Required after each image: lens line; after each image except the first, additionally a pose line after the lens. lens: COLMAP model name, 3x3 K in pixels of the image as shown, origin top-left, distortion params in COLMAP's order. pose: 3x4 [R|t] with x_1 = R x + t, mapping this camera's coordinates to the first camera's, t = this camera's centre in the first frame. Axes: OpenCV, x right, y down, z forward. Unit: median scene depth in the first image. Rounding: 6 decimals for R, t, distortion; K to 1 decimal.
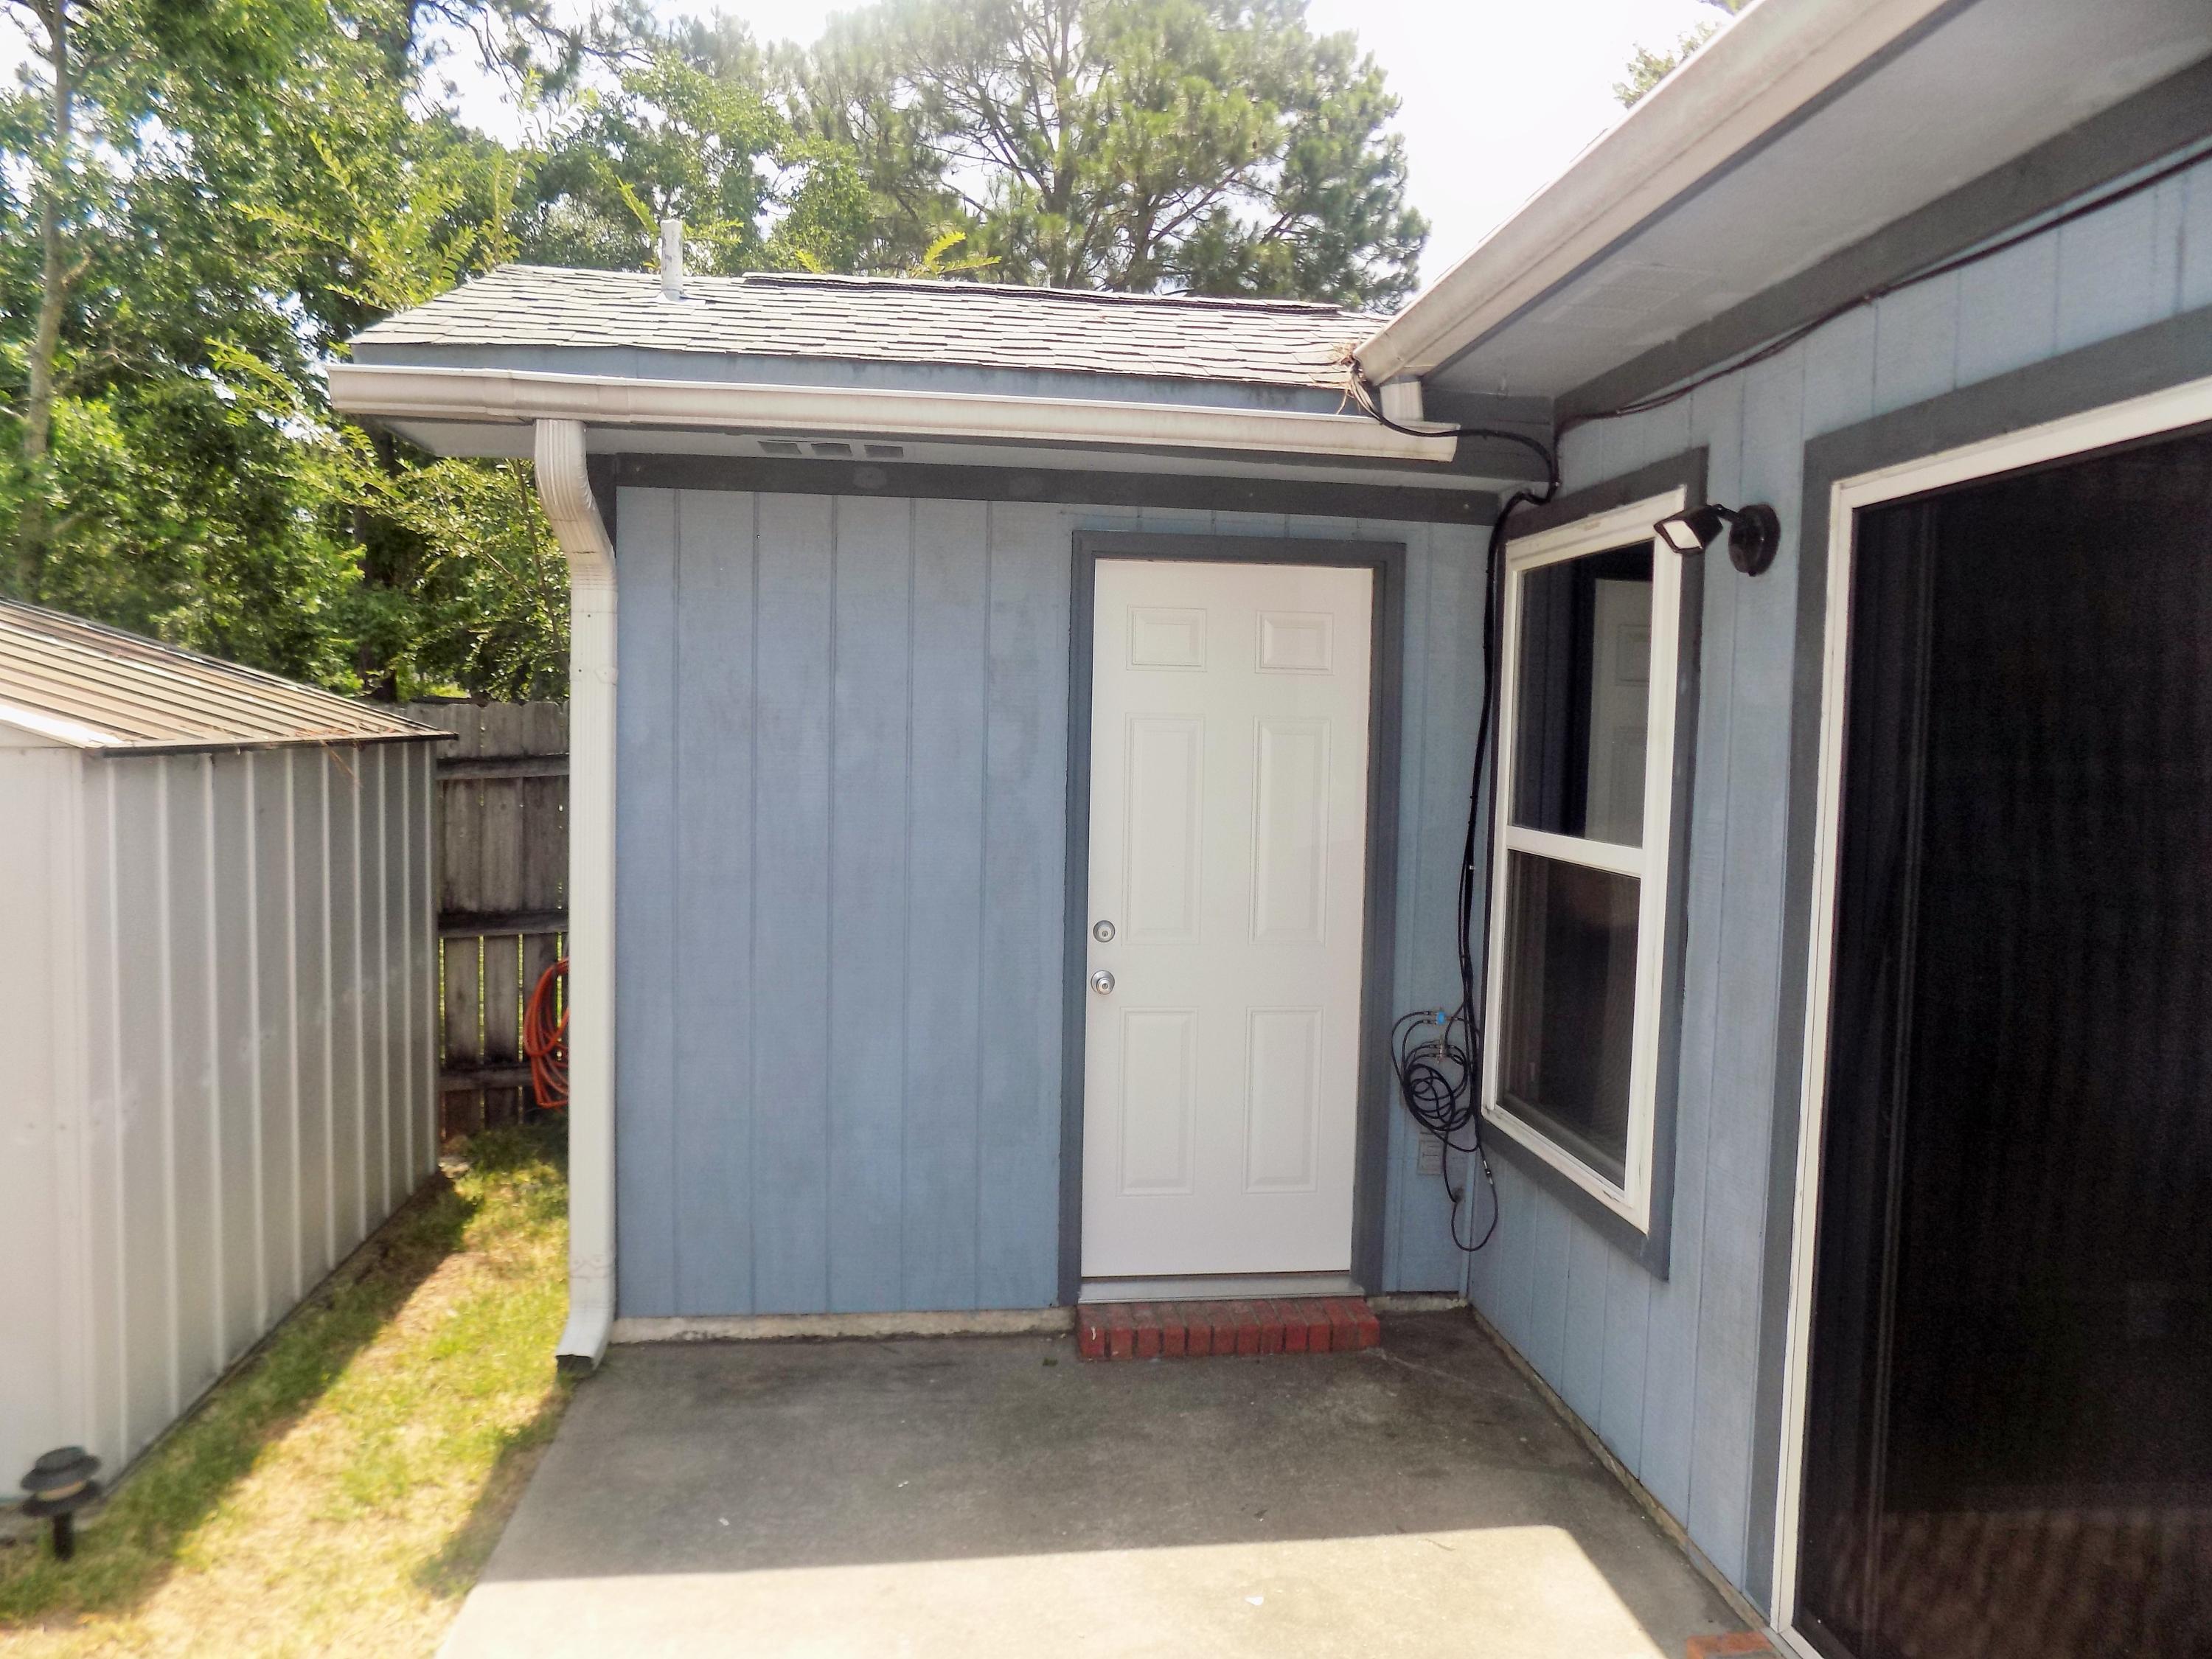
lens RADIAL K [[1479.2, 0, 1087.8], [0, 1479.2, 819.9], [0, 0, 1]] dist [-0.055510, 0.060646]
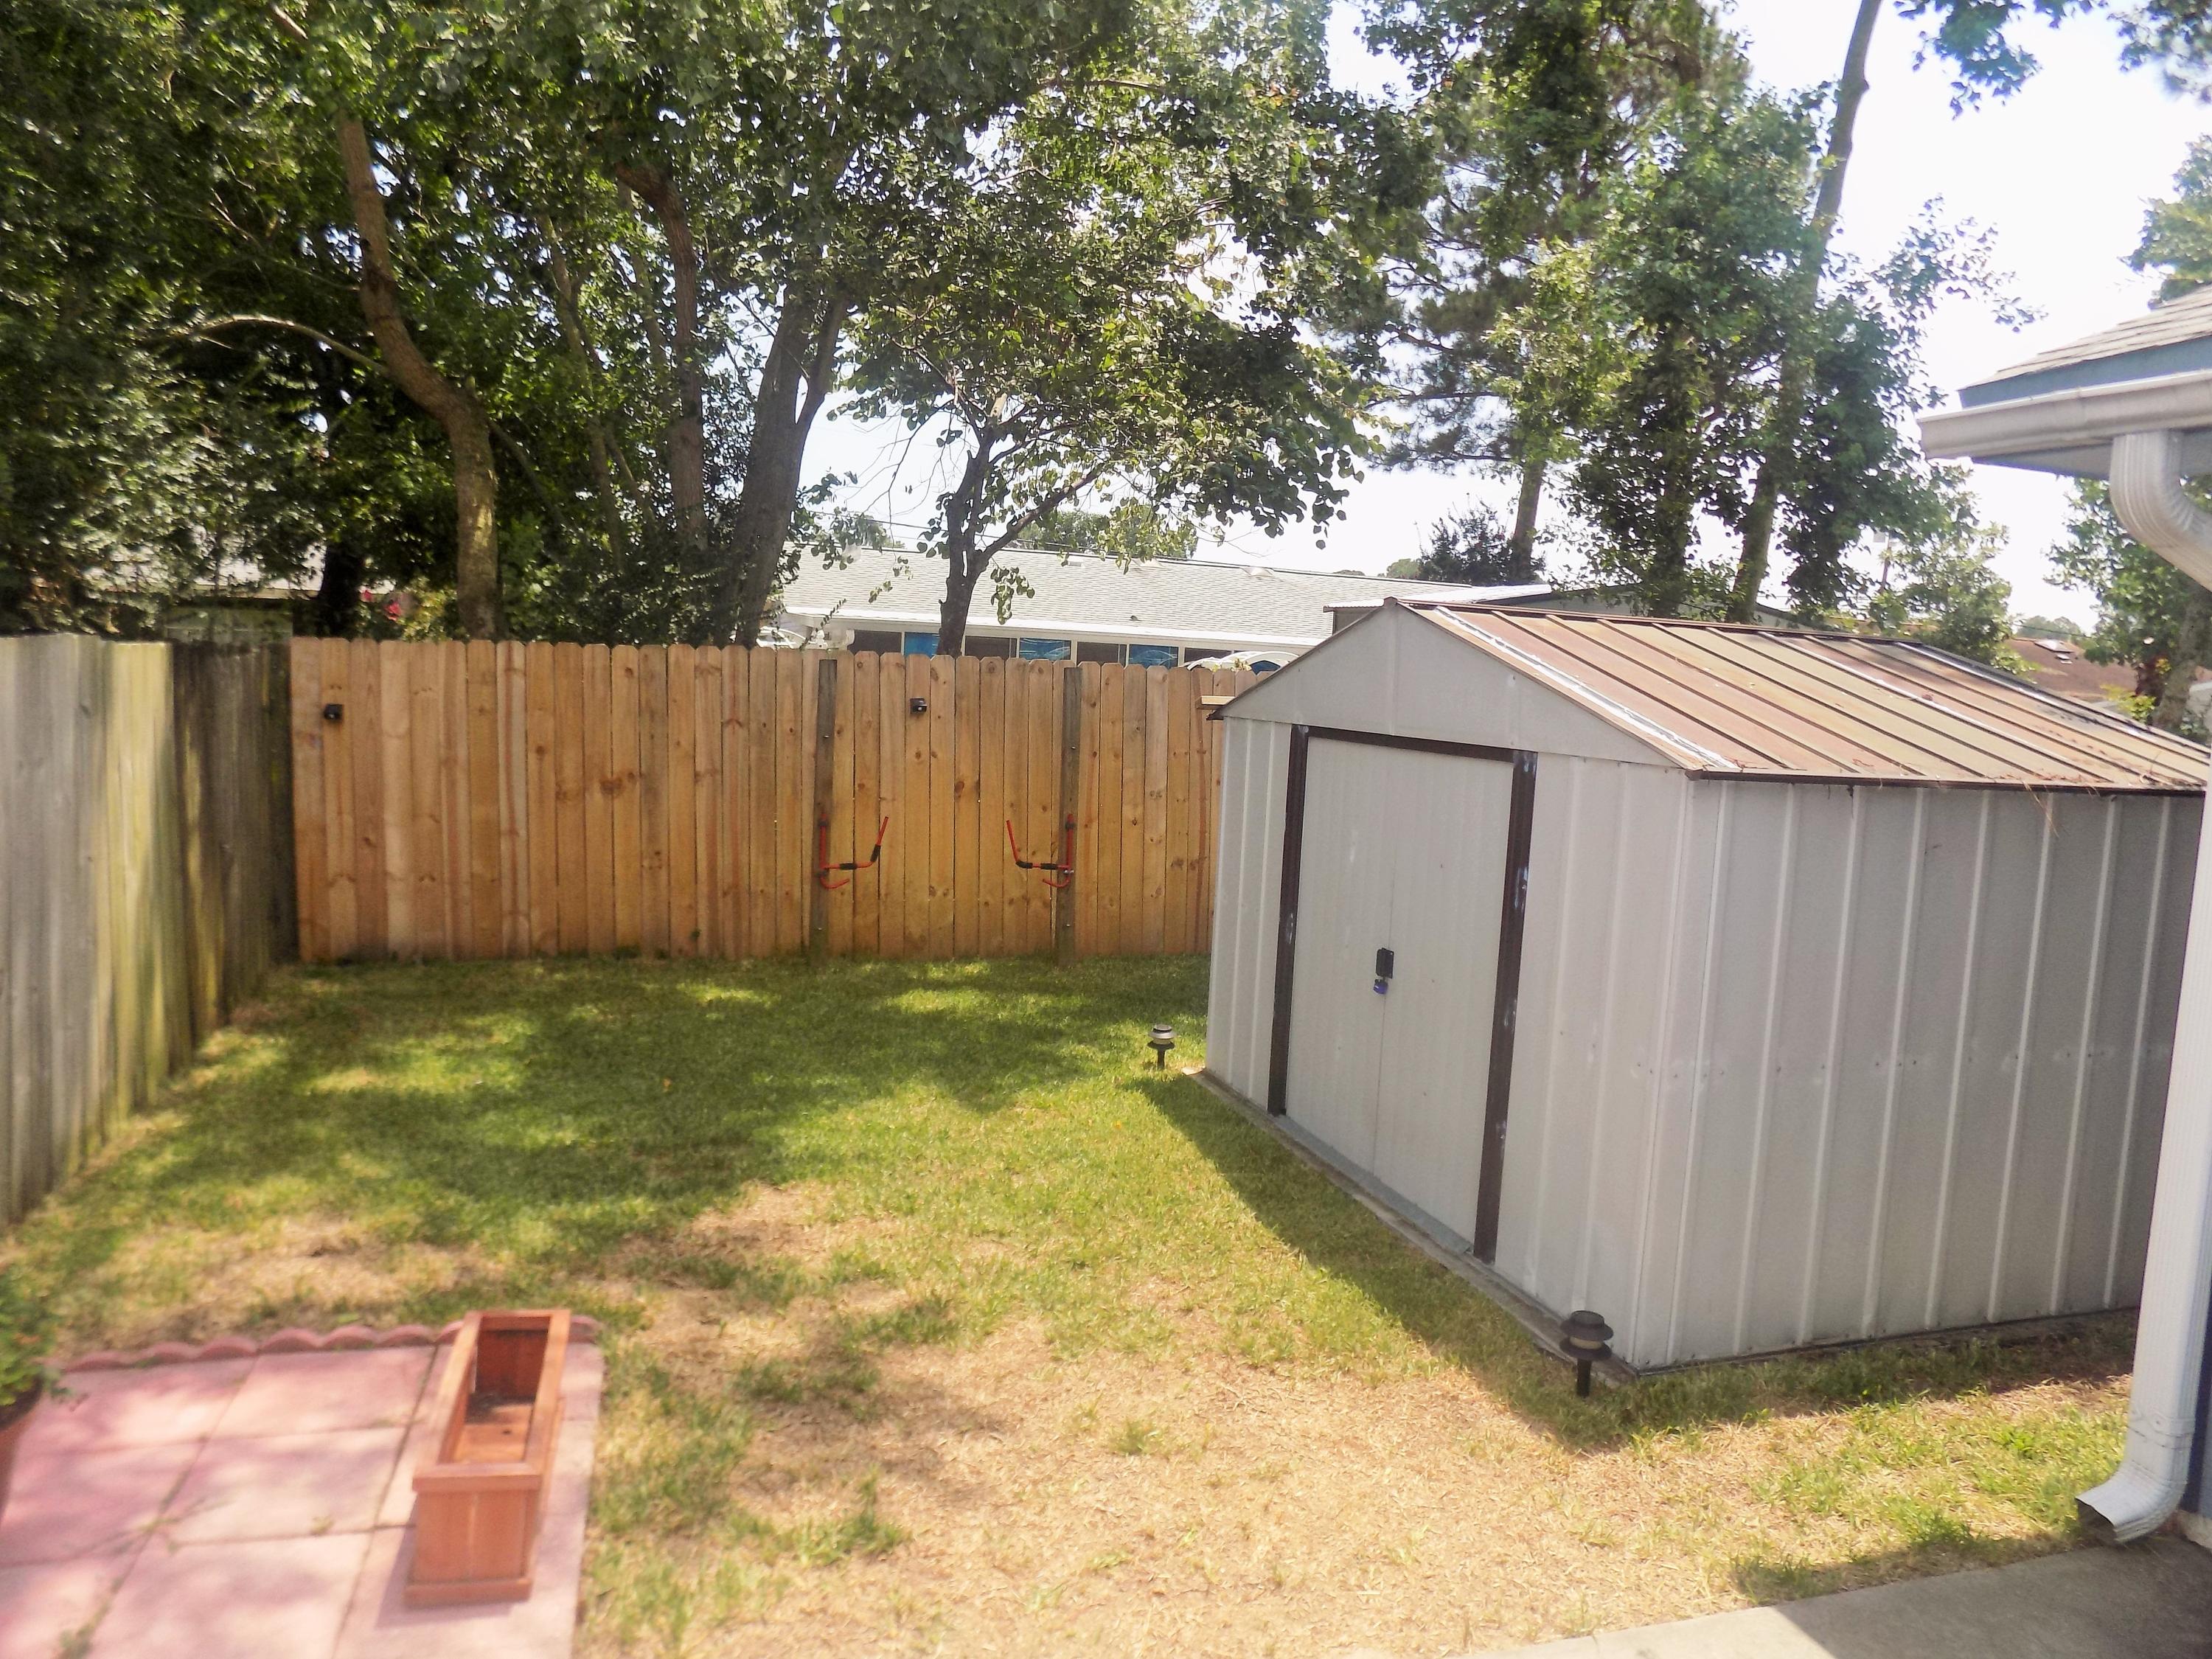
lens RADIAL K [[1479.2, 0, 1087.8], [0, 1479.2, 819.9], [0, 0, 1]] dist [-0.055510, 0.060646]
pose [[0.181132, 0.084664, -0.979808, 0.335192], [-0.103889, 0.992360, 0.066543, -0.032341], [0.977956, 0.089738, 0.188544, 0.209718]]
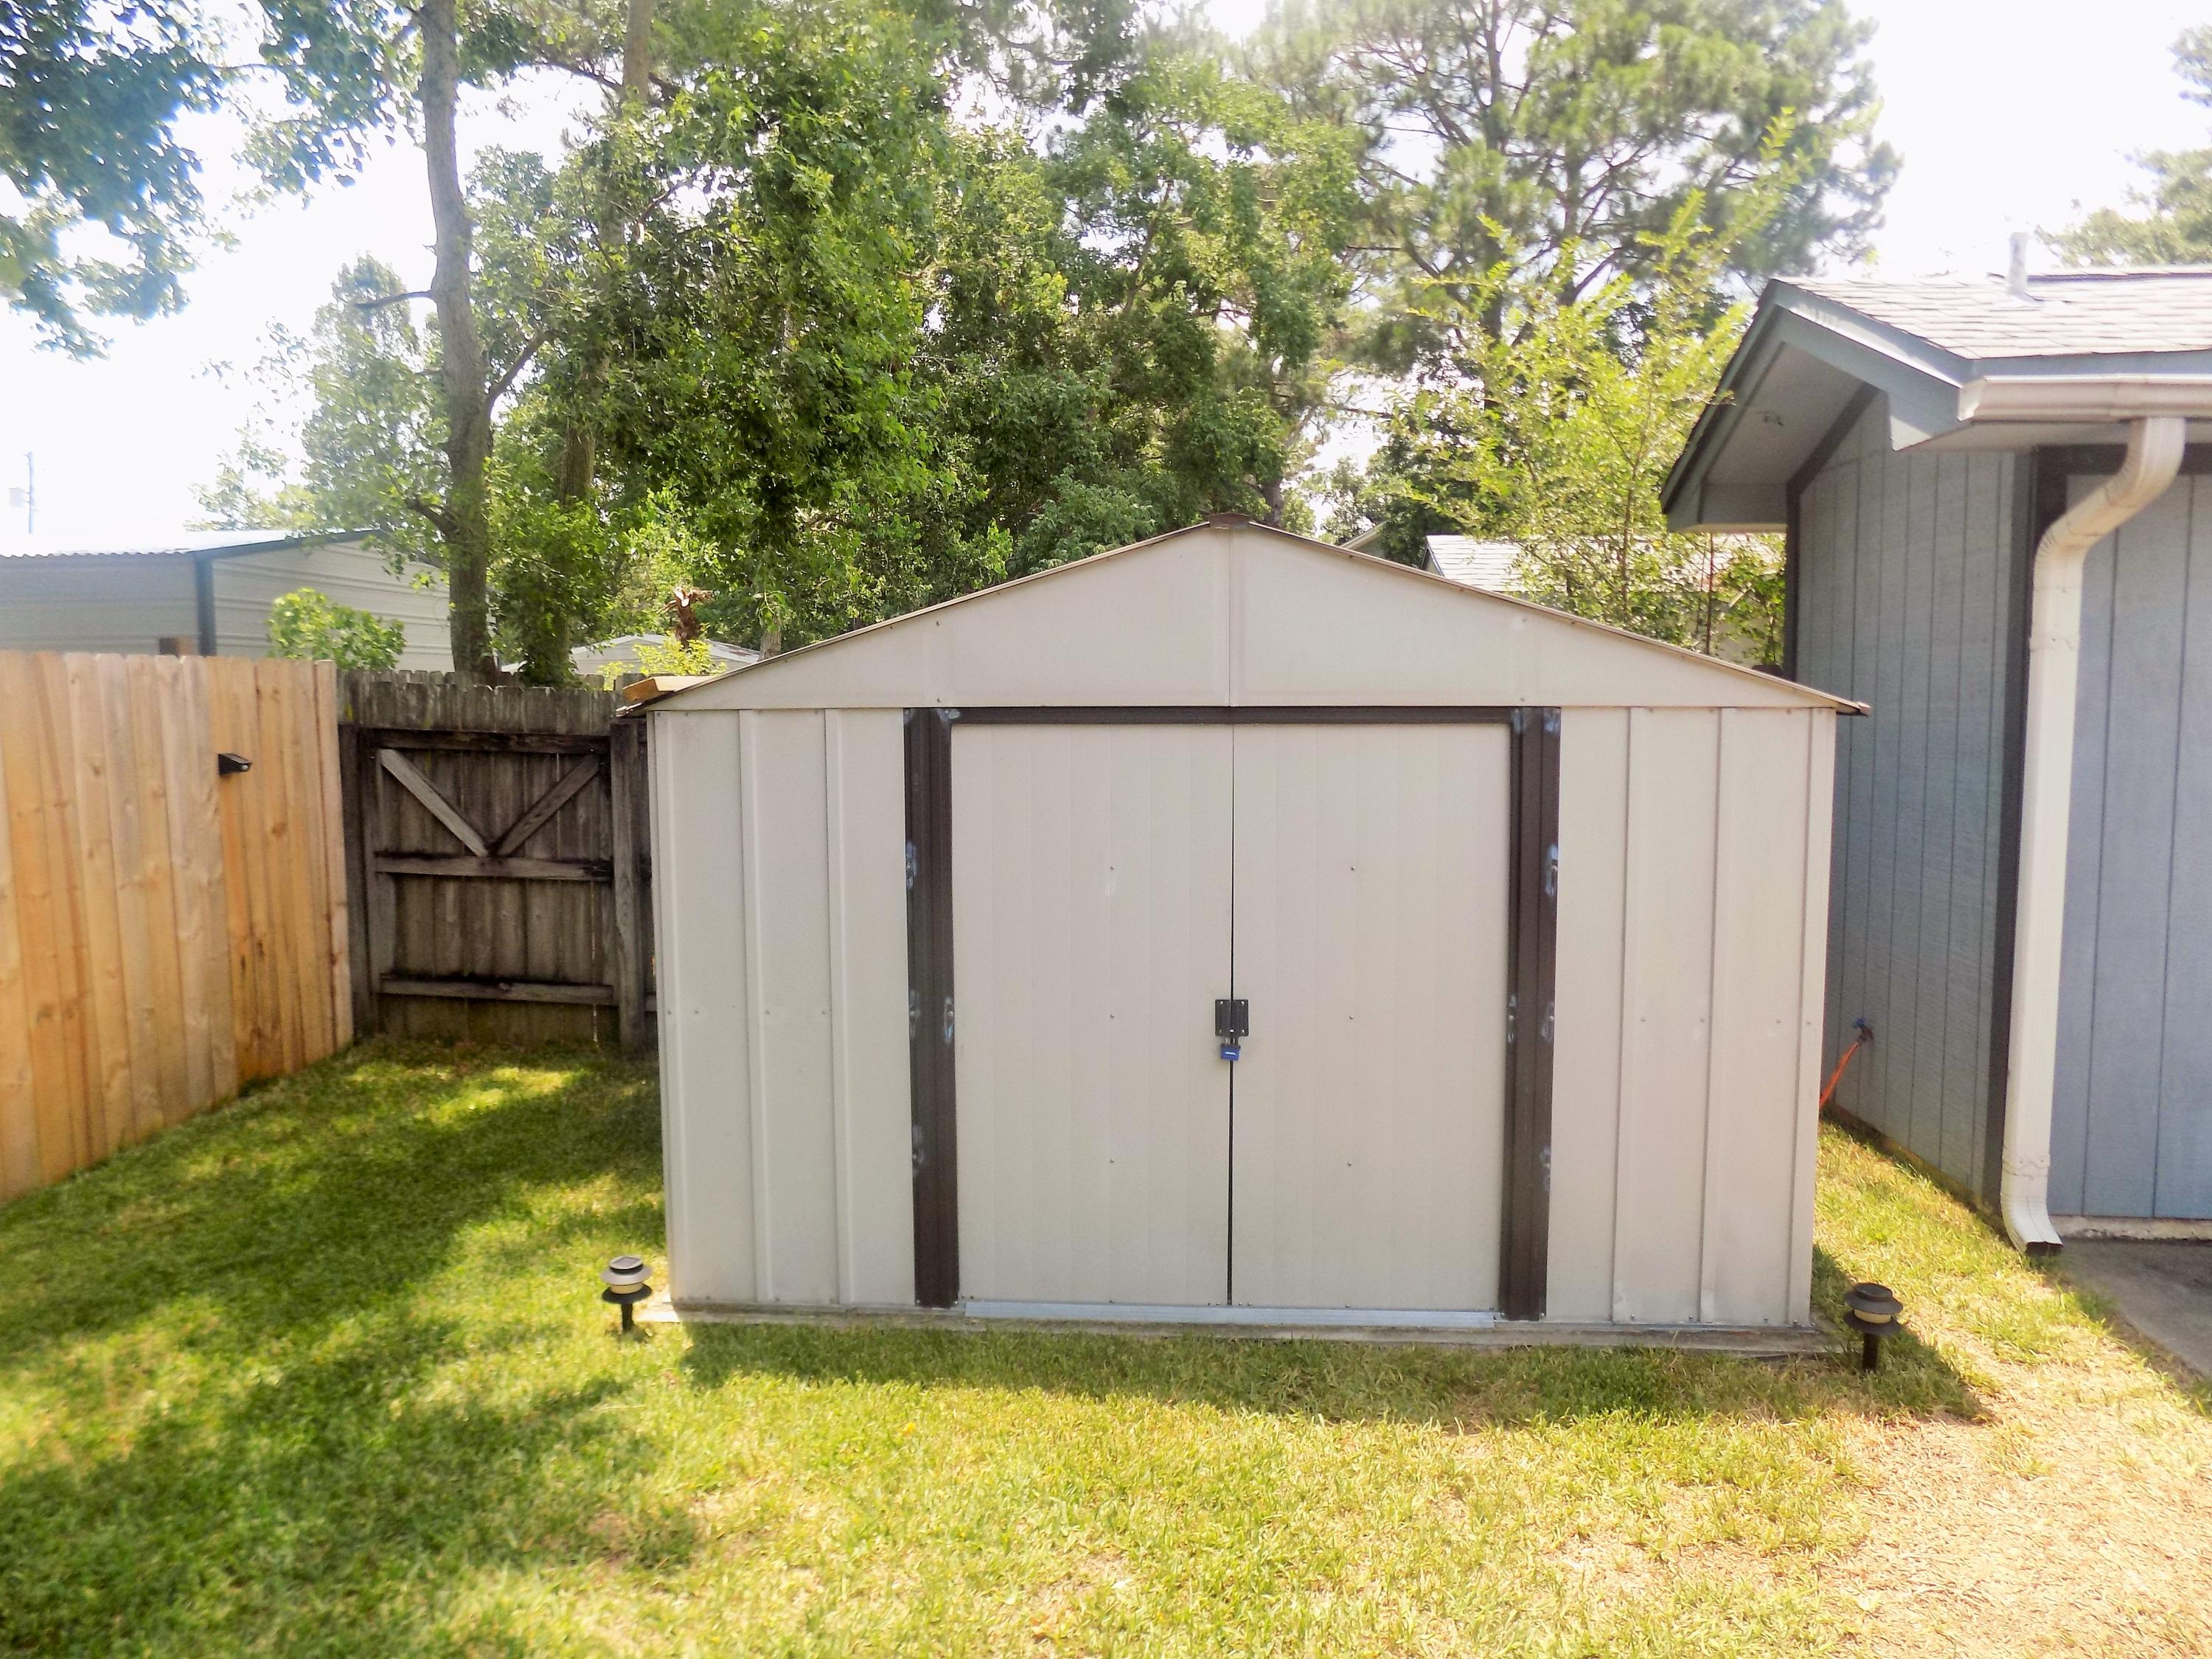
lens RADIAL K [[1481.5, 0, 1106.0], [0, 1481.5, 829.5], [0, 0, 1]] dist [-0.042933, 0.058978]
pose [[0.982928, -0.010750, -0.183679, -0.816775], [0.014208, 0.999746, 0.017520, 0.014055], [0.183444, -0.019831, 0.982830, -0.238540]]
